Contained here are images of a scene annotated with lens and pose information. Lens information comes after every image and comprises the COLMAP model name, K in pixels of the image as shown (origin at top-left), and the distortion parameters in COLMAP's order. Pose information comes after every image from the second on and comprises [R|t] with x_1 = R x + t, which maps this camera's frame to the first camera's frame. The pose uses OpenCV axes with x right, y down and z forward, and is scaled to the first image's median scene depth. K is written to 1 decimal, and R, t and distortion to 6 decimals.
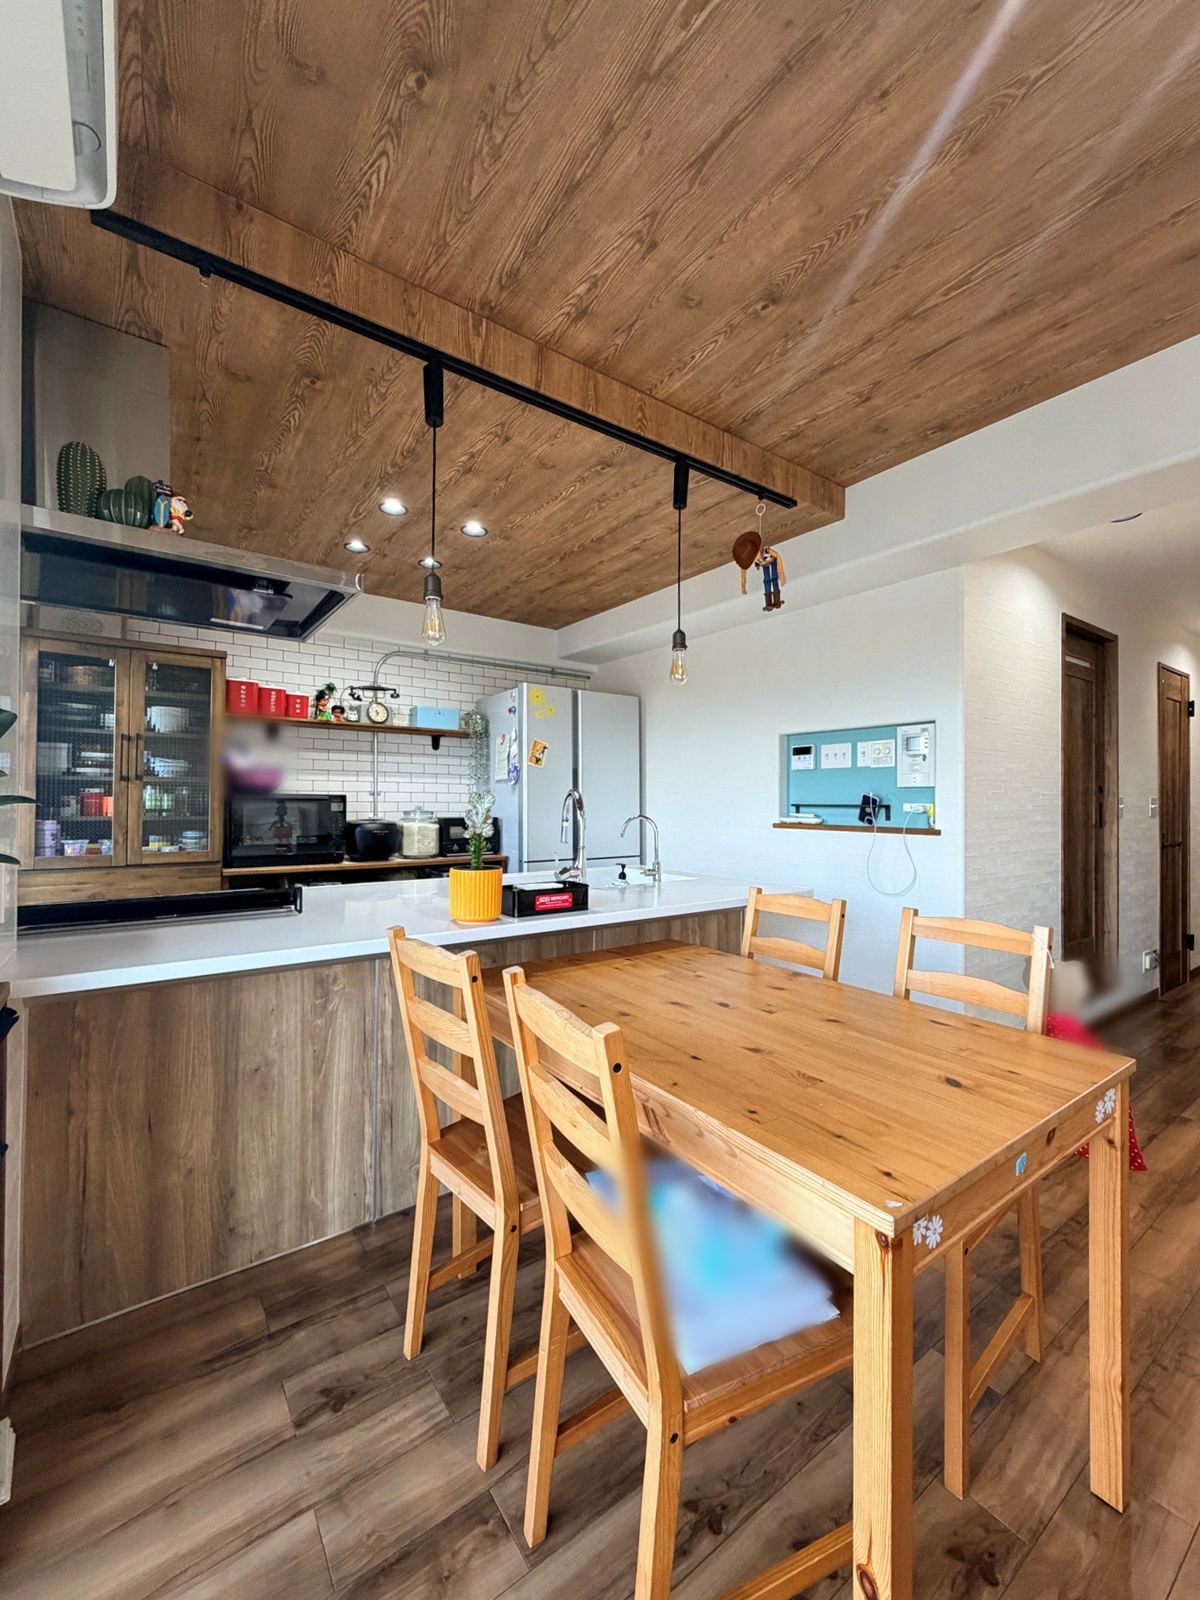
lens RADIAL K [[674.0, 0, 595.7], [0, 674.0, 796.5], [0, 0, 1]] dist [0.000434, 0.000413]
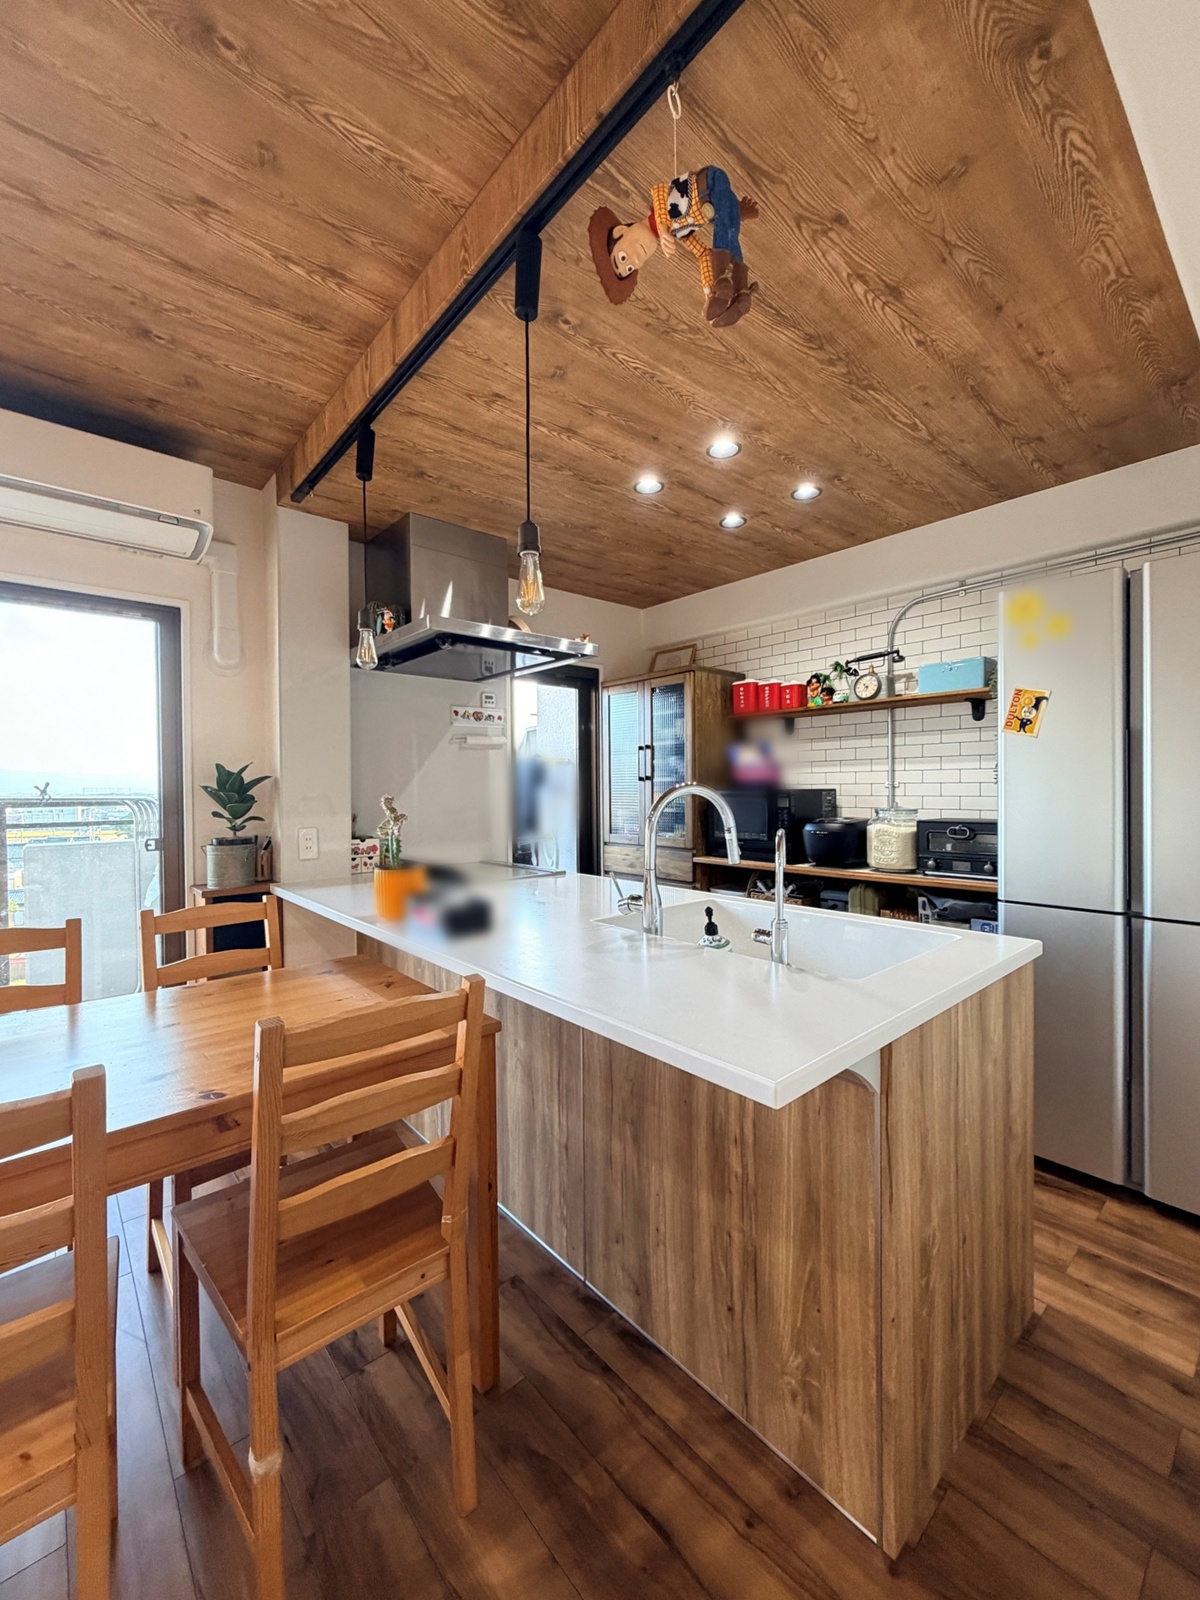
lens RADIAL K [[653.0, 0, 604.4], [0, 653.0, 796.3], [0, 0, 1]] dist [-0.000661, 0.000336]
pose [[0.084340, 0.004932, -0.996425, 0.432247], [0.017457, 0.999827, 0.006426, -0.002879], [0.996284, -0.017937, 0.084239, 0.617180]]
